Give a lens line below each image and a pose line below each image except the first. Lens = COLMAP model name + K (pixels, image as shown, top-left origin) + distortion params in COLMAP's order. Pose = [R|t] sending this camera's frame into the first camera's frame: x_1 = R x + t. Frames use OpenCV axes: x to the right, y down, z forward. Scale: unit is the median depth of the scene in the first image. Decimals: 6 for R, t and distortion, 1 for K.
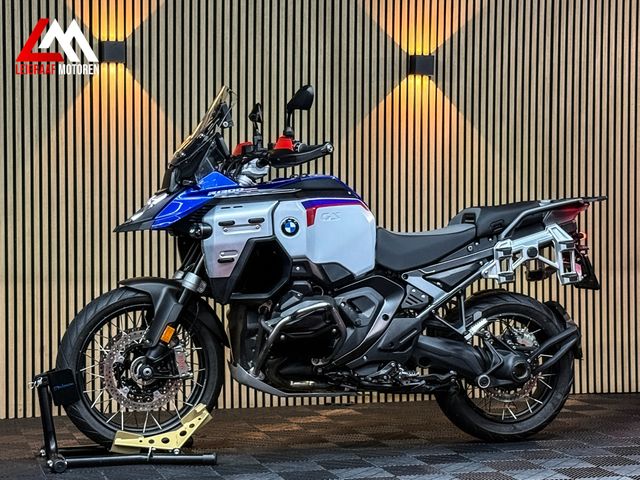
lens RADIAL K [[1385.3, 0, 321.5], [0, 1385.3, 245.6], [0, 0, 1]] dist [0.143248, 0.000000]
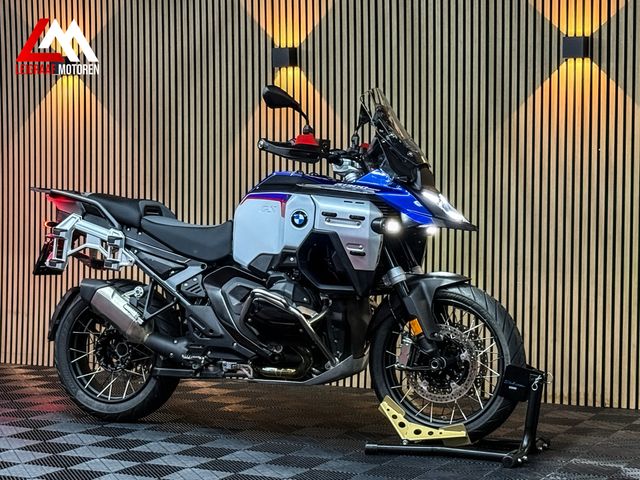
lens RADIAL K [[1360.3, 0, 317.8], [0, 1360.3, 238.7], [0, 0, 1]] dist [0.135077, 0.000000]
pose [[0.738807, 0.030187, -0.673241, 0.708974], [-0.020012, 0.999538, 0.022856, -0.023278], [0.673620, -0.003414, 0.739070, 0.251258]]
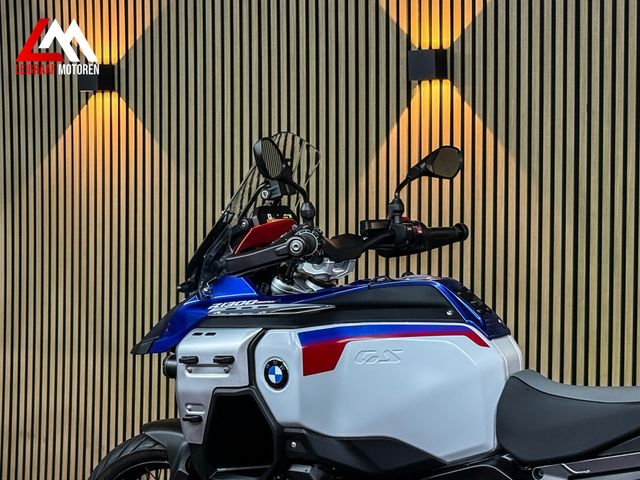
lens RADIAL K [[1385.3, 0, 323.8], [0, 1385.3, 245.5], [0, 0, 1]] dist [0.143248, 0.000000]
pose [[0.689729, 0.038506, -0.723043, 0.384912], [-0.020988, 0.999229, 0.033194, -0.081297], [0.723764, -0.007719, 0.690005, 0.554084]]
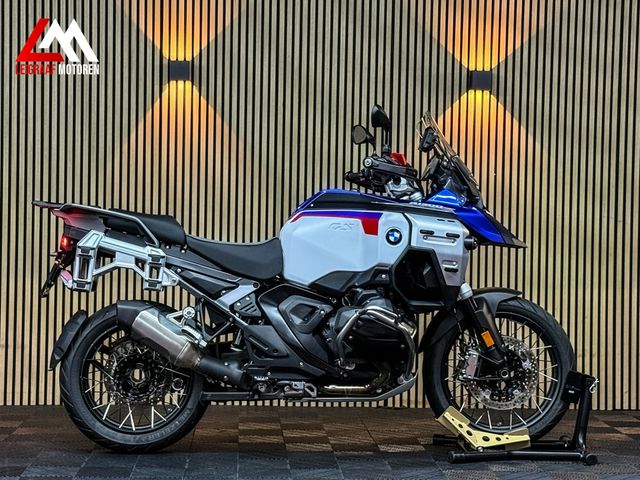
lens RADIAL K [[1360.3, 0, 314.8], [0, 1360.3, 226.8], [0, 0, 1]] dist [0.135077, 0.000000]
pose [[0.973512, 0.021109, -0.227661, 0.230169], [-0.024040, 0.999660, -0.010109, -0.011086], [0.227370, 0.015314, 0.973688, -0.007208]]
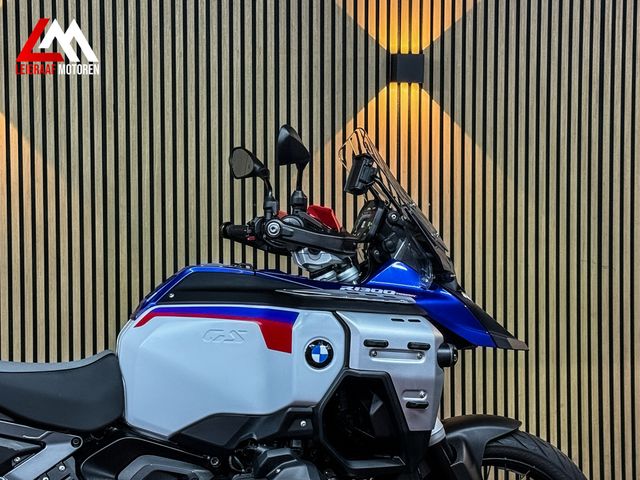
lens RADIAL K [[1360.3, 0, 331.0], [0, 1360.3, 236.4], [0, 0, 1]] dist [0.135077, 0.000000]
pose [[0.995422, -0.000907, -0.095574, 0.123797], [0.002637, 0.999835, 0.017980, -0.072299], [0.095542, -0.018149, 0.995260, 0.392507]]
